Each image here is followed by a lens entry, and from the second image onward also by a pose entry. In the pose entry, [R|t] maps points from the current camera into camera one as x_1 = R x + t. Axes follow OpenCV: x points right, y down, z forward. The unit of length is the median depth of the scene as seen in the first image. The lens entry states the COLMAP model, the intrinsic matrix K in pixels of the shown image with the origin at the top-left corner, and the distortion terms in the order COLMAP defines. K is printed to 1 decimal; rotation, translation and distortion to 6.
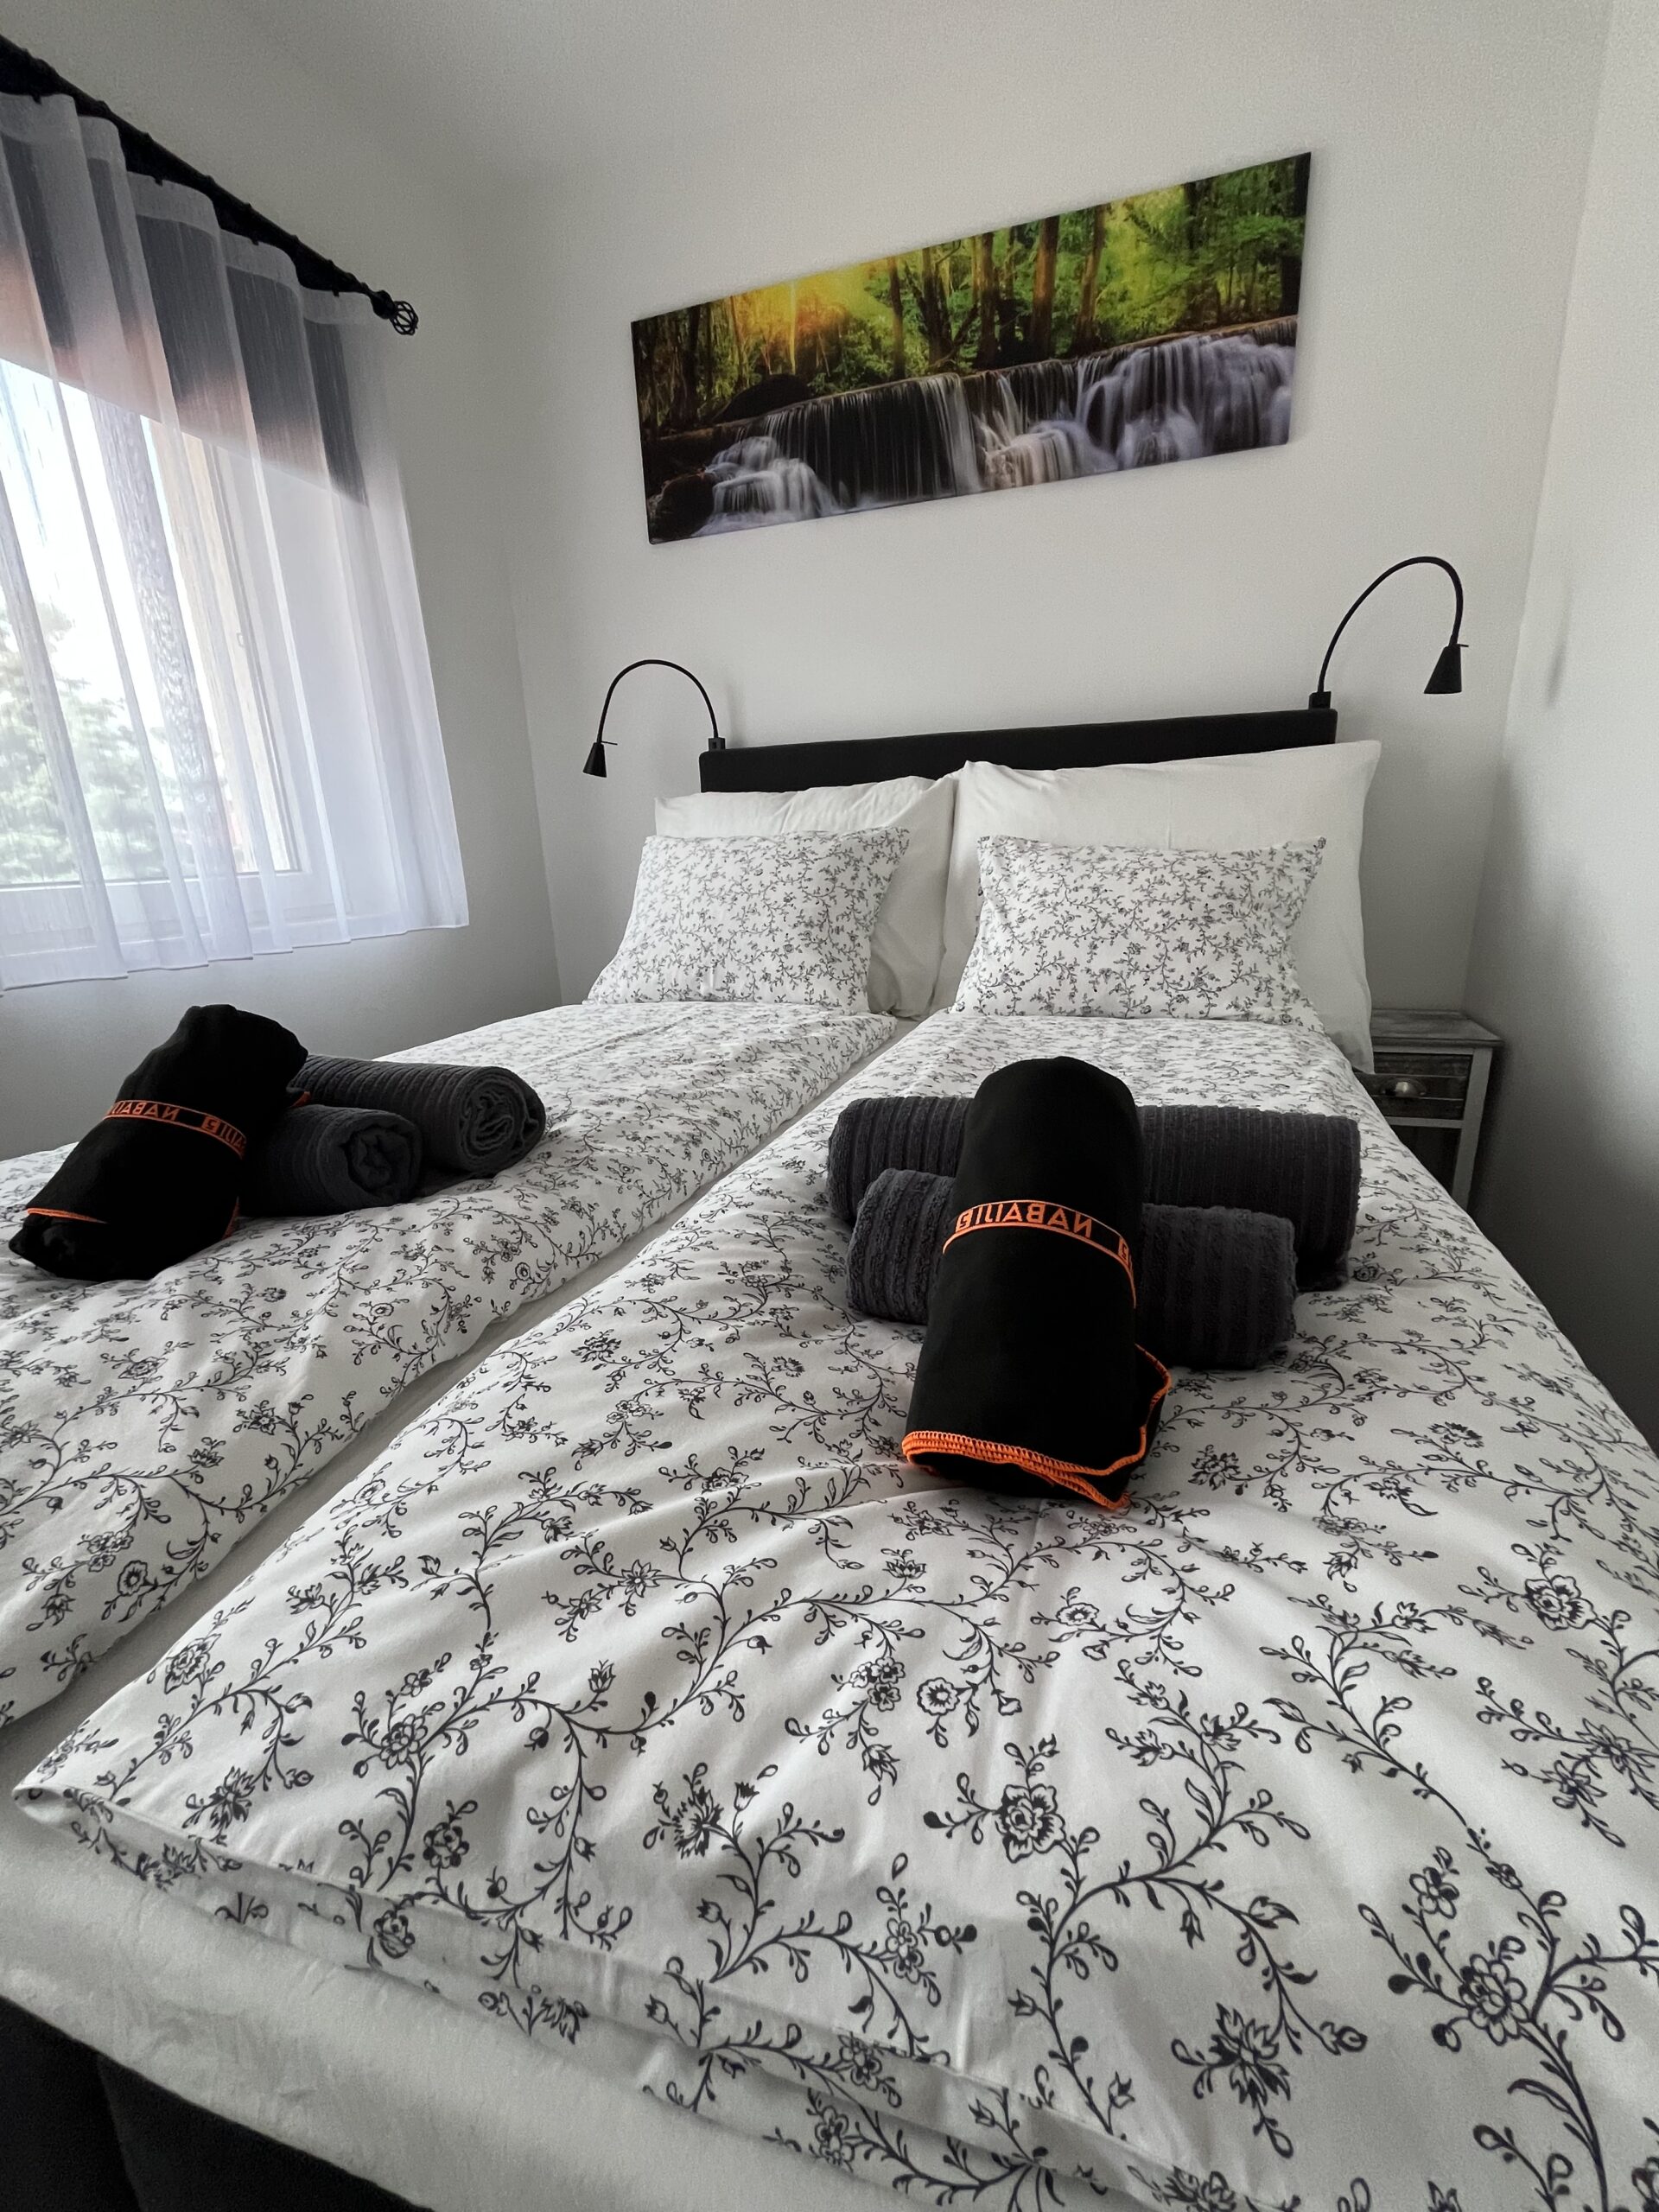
lens RADIAL K [[896.0, 0, 824.6], [0, 896.0, 1097.5], [0, 0, 1]] dist [-0.000436, 0.000624]
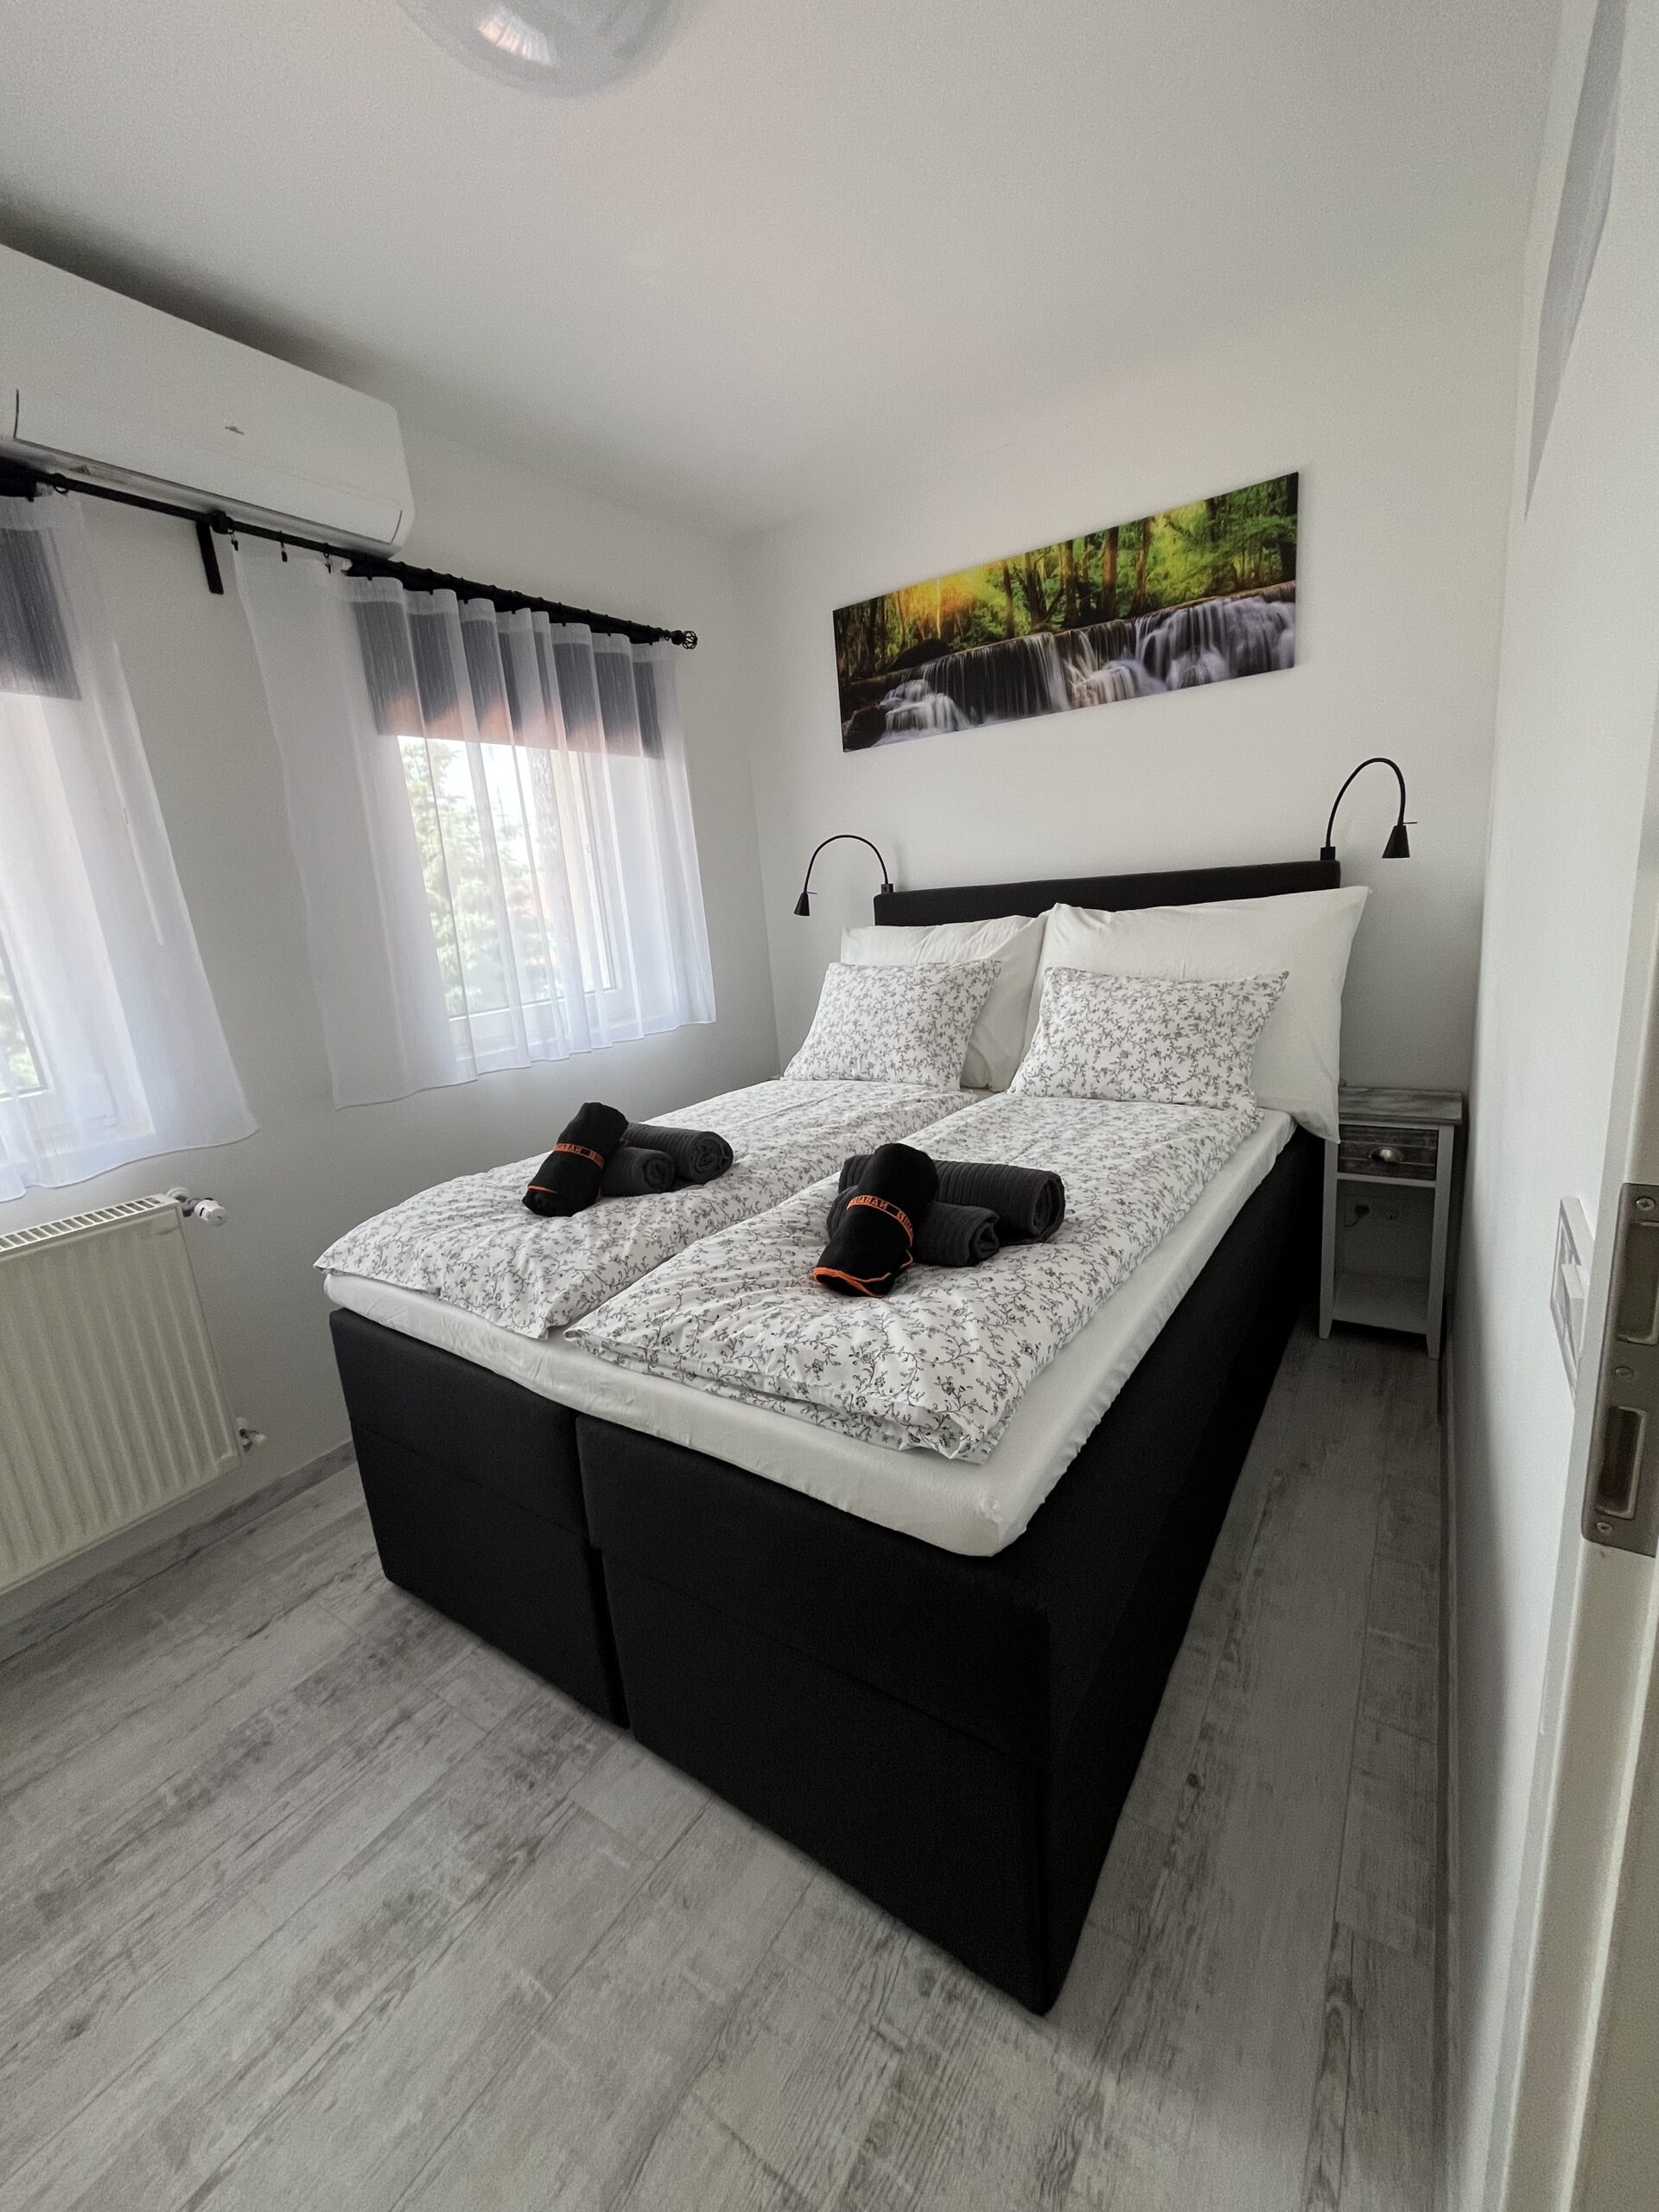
lens RADIAL K [[896.0, 0, 821.1], [0, 896.0, 1094.3], [0, 0, 1]] dist [-0.000436, 0.000624]
pose [[0.960773, 0.018368, -0.276726, 0.252784], [-0.029918, 0.998846, -0.037575, -0.027129], [0.275716, 0.044380, 0.960214, -0.514578]]
